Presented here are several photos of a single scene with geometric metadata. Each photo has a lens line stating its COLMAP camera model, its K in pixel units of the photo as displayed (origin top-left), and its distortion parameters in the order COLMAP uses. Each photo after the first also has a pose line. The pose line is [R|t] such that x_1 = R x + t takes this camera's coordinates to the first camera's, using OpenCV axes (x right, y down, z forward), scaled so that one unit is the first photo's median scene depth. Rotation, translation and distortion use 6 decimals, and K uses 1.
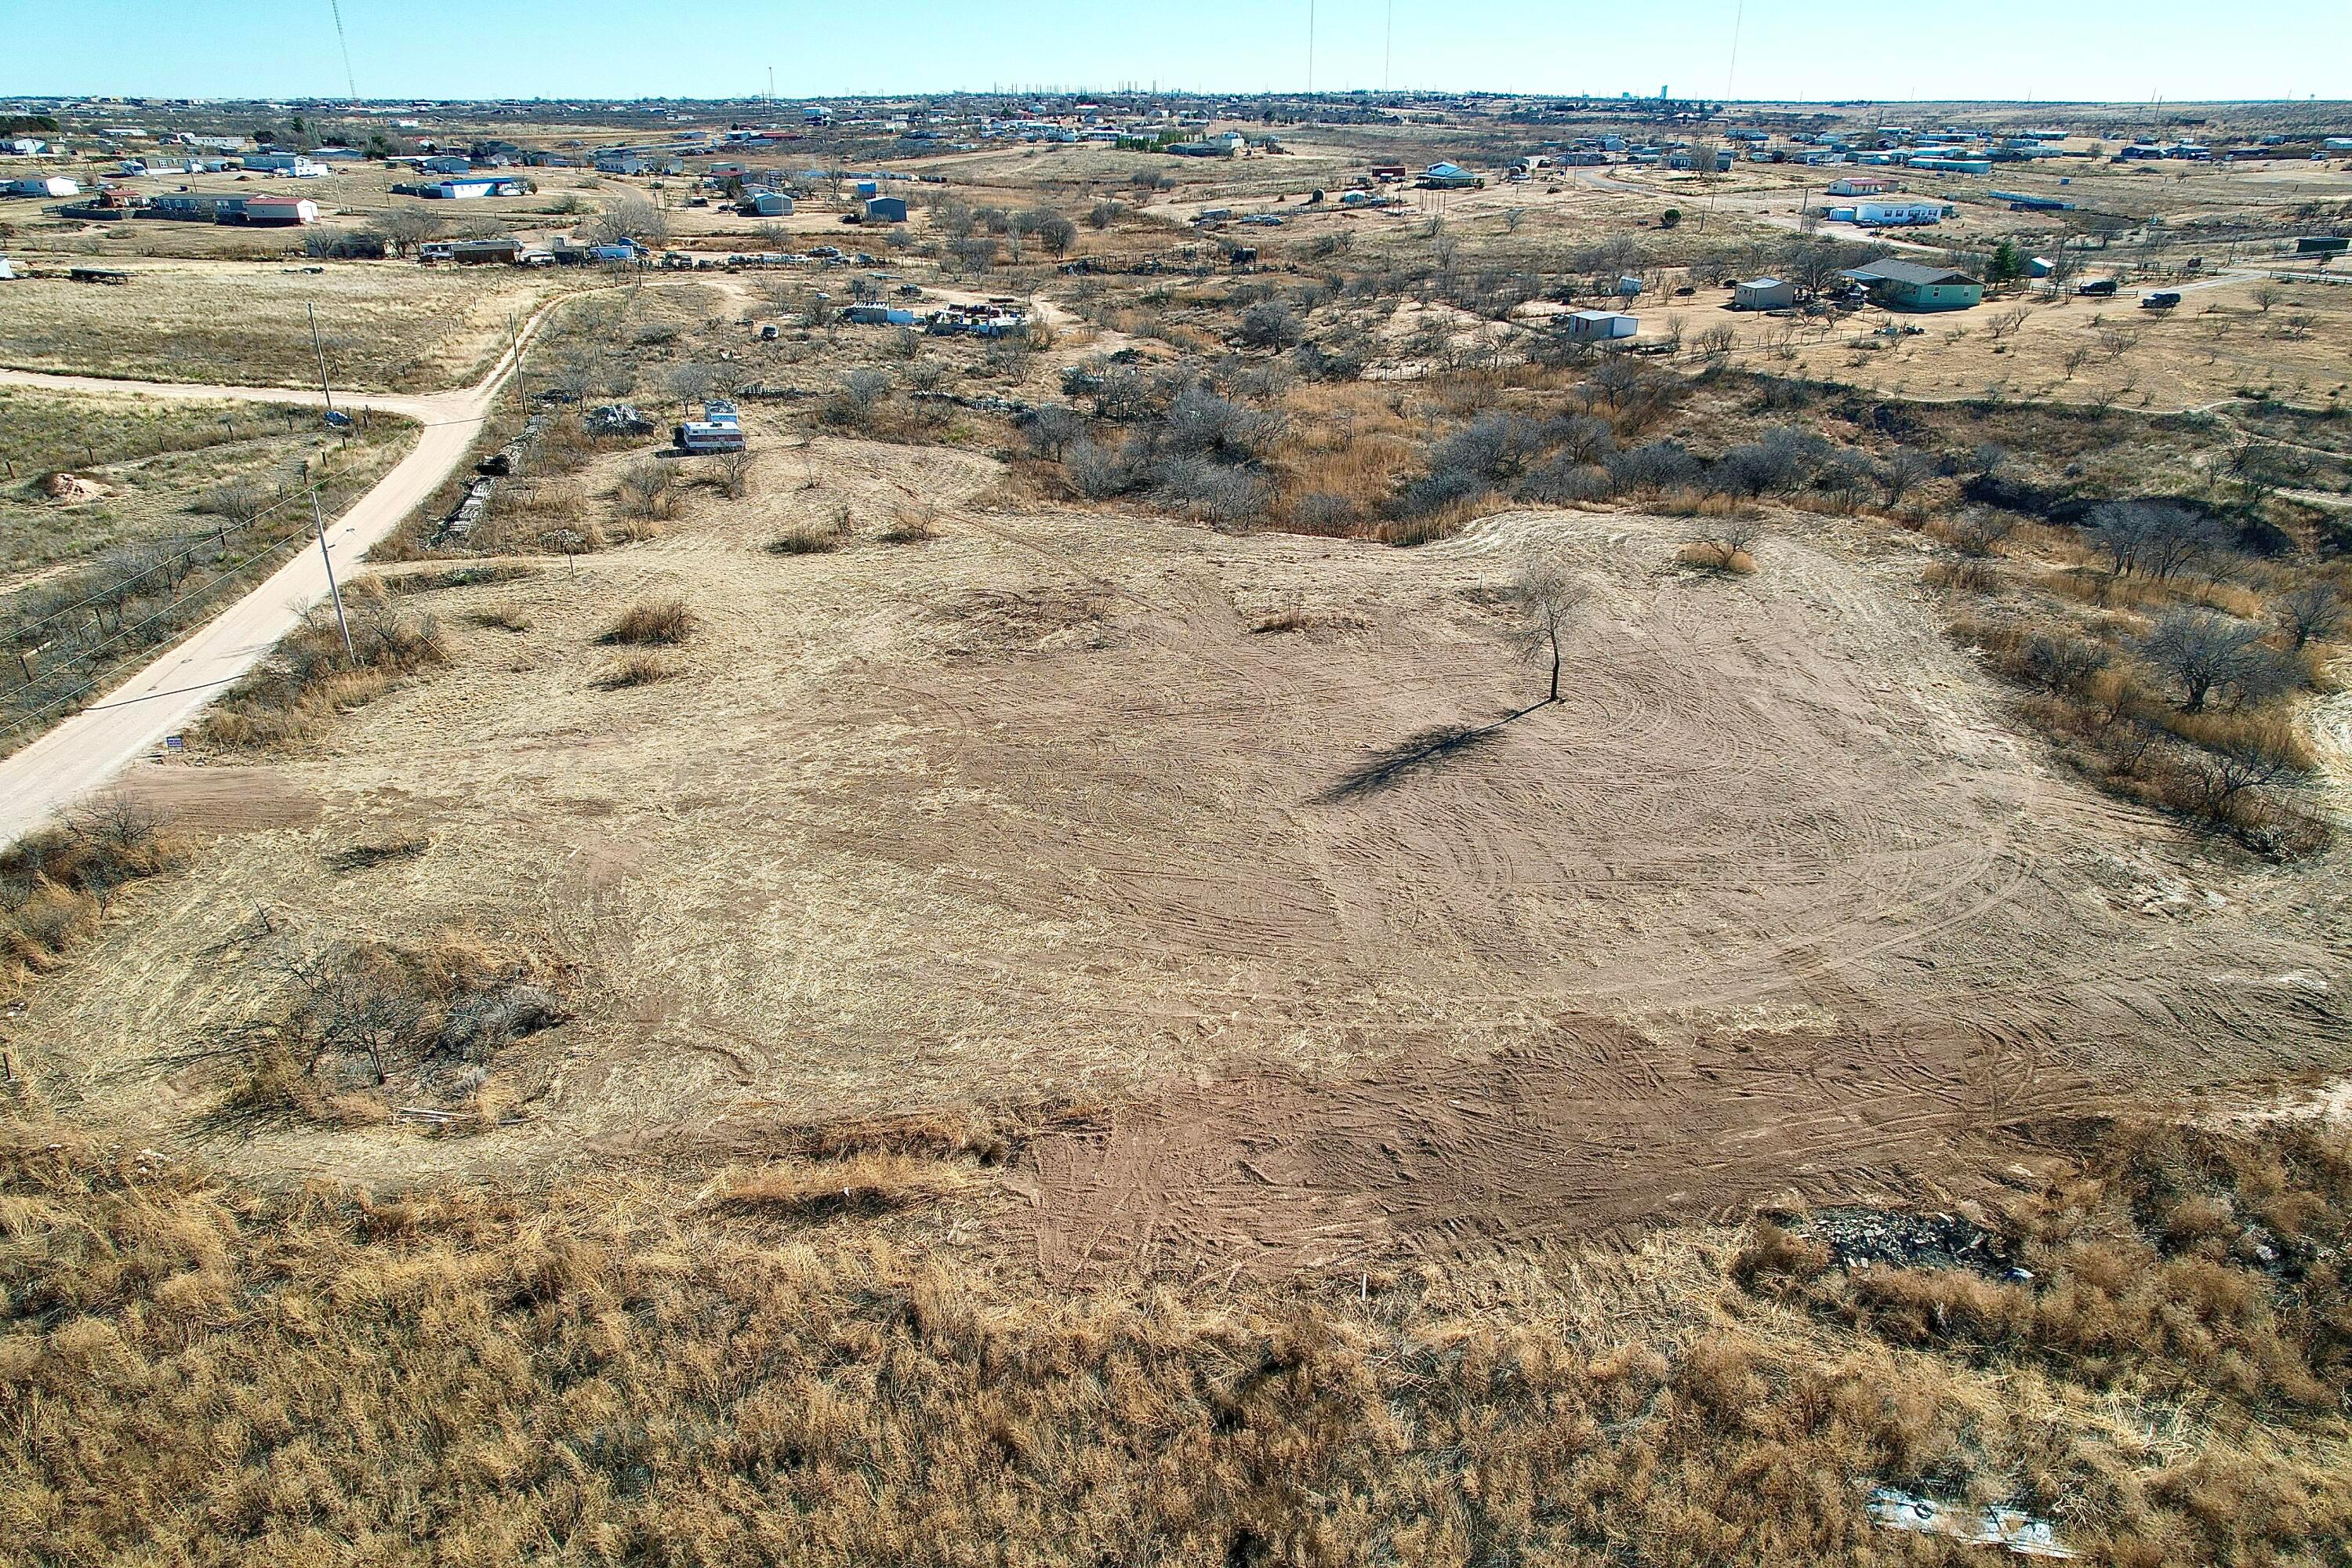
lens RADIAL K [[1494.0, 0, 1176.0], [0, 1494.0, 784.0], [0, 0, 1]] dist [-0.079154, 0.073724]
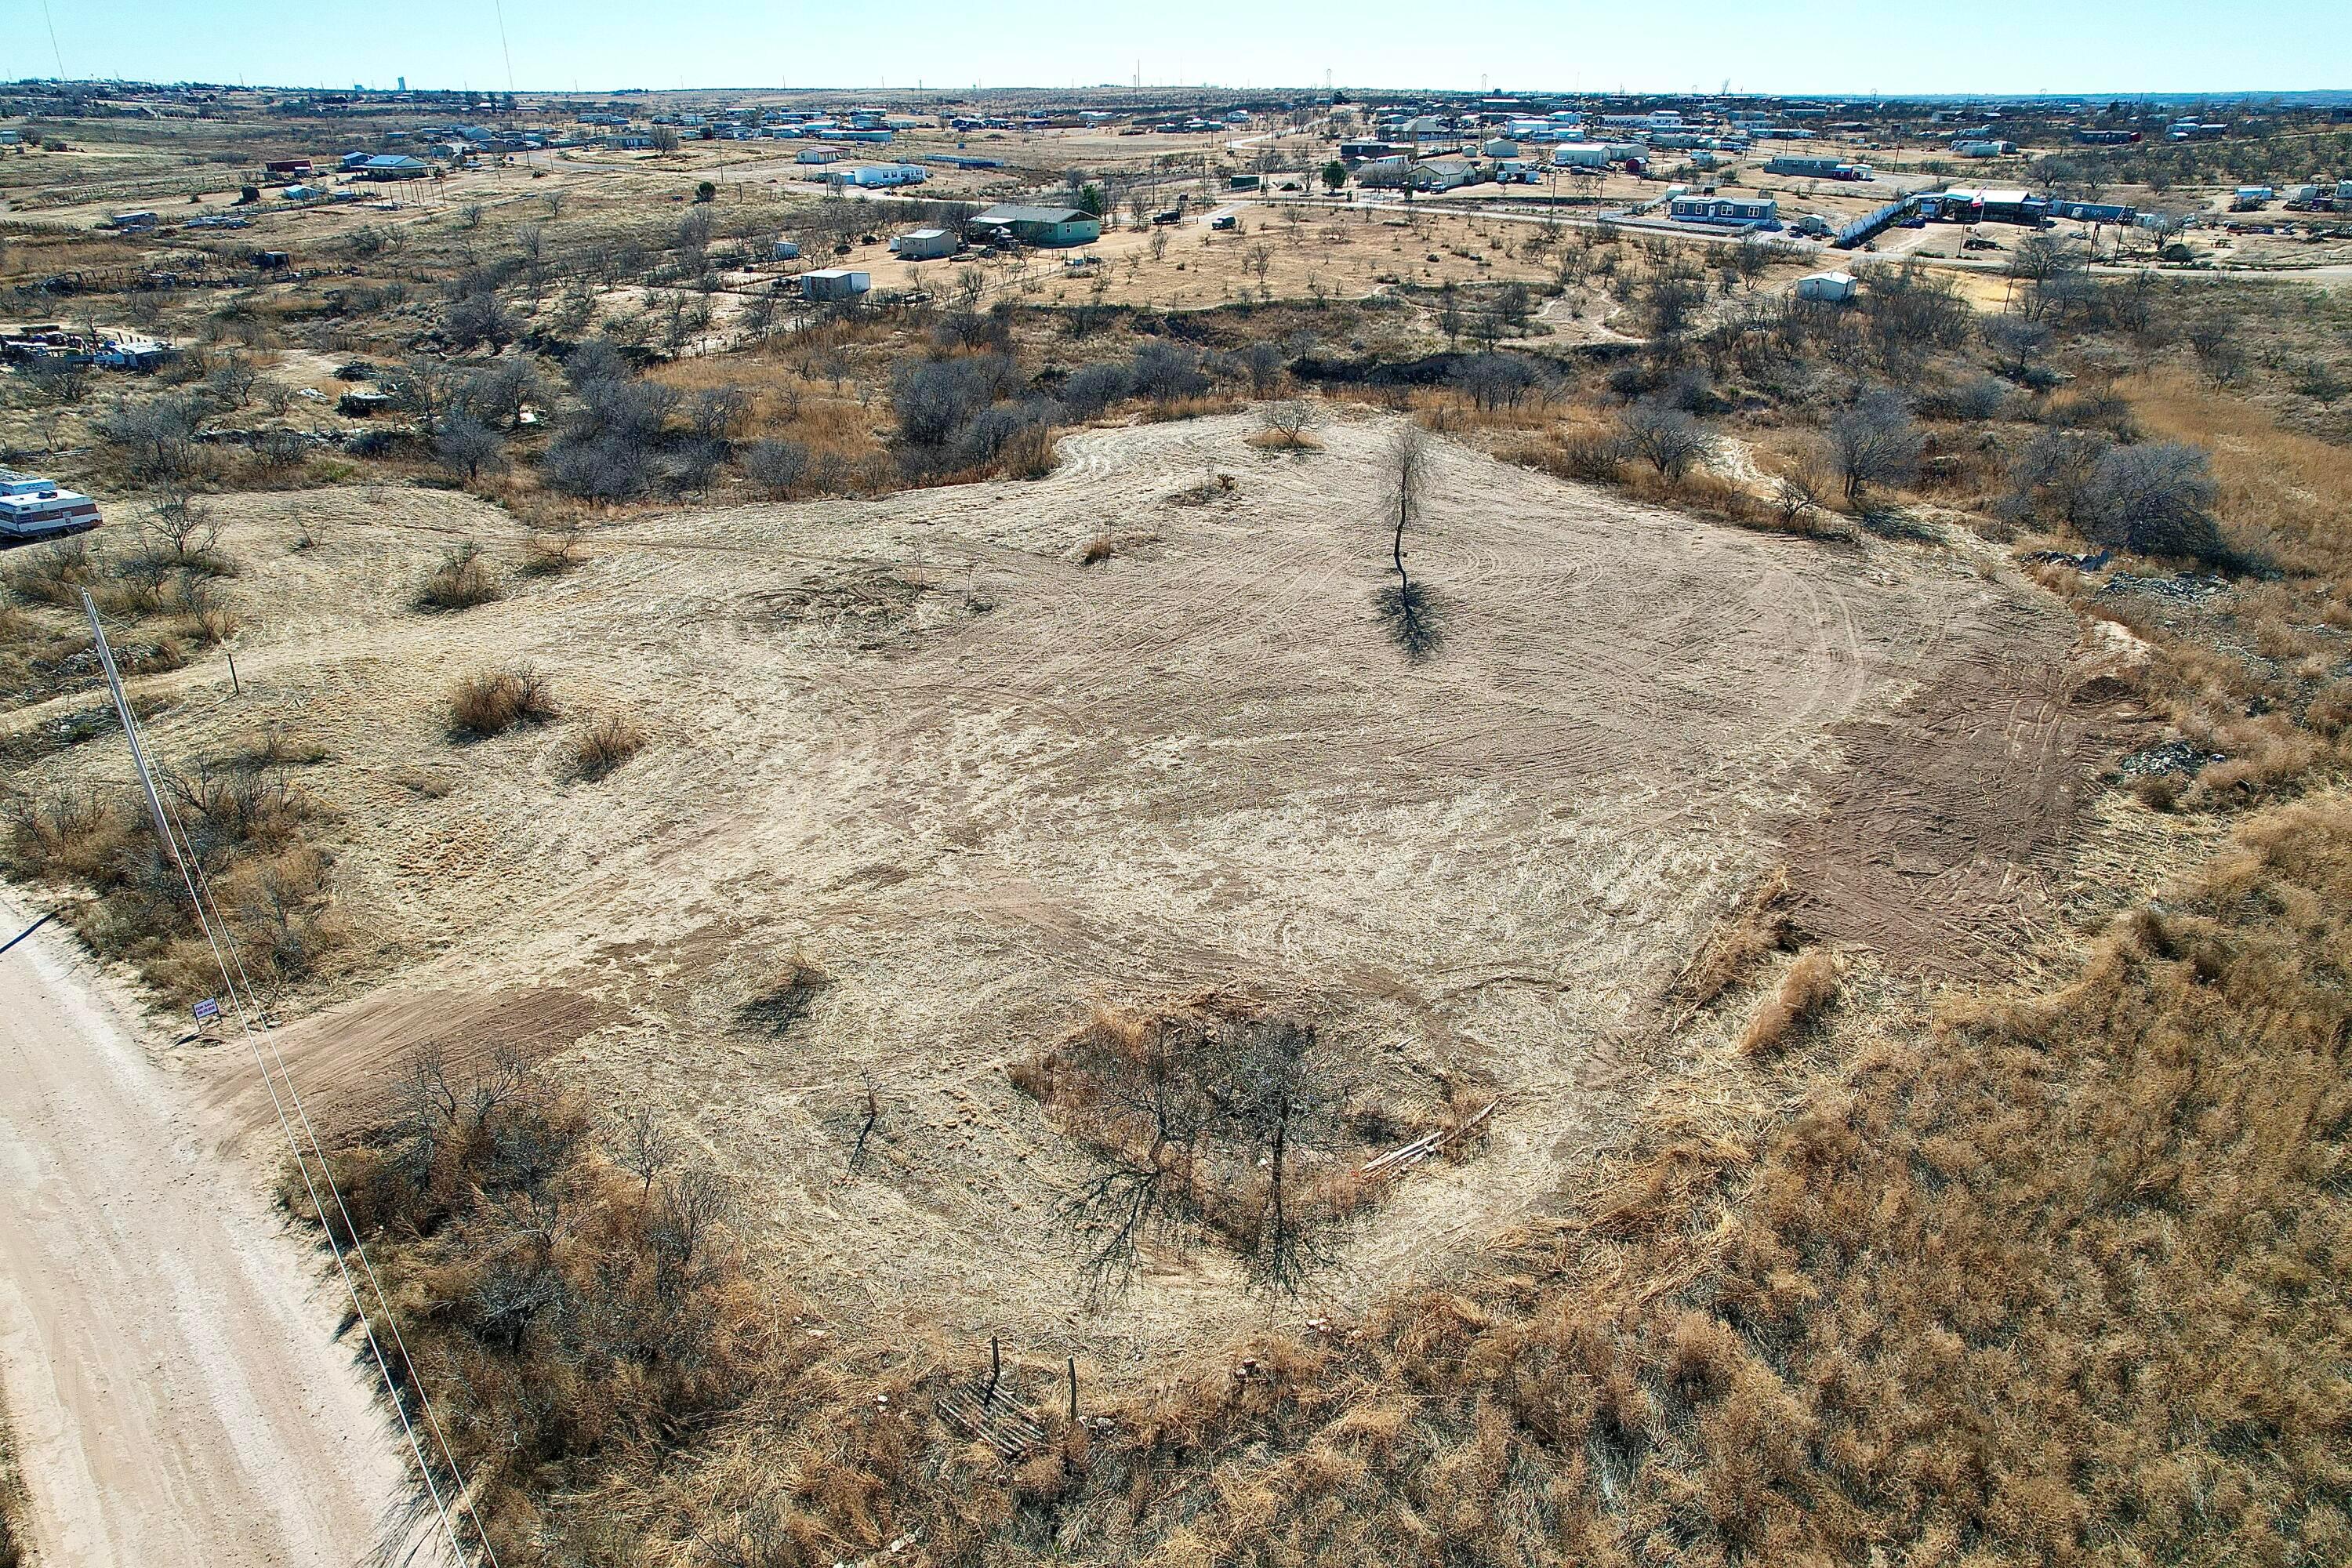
lens RADIAL K [[1494.0, 0, 1176.0], [0, 1494.0, 784.0], [0, 0, 1]] dist [-0.079154, 0.073724]
pose [[0.741737, -0.284562, 0.607330, -0.152724], [0.281688, 0.953967, 0.102949, -0.013701], [-0.608669, 0.094716, 0.787751, 0.058788]]
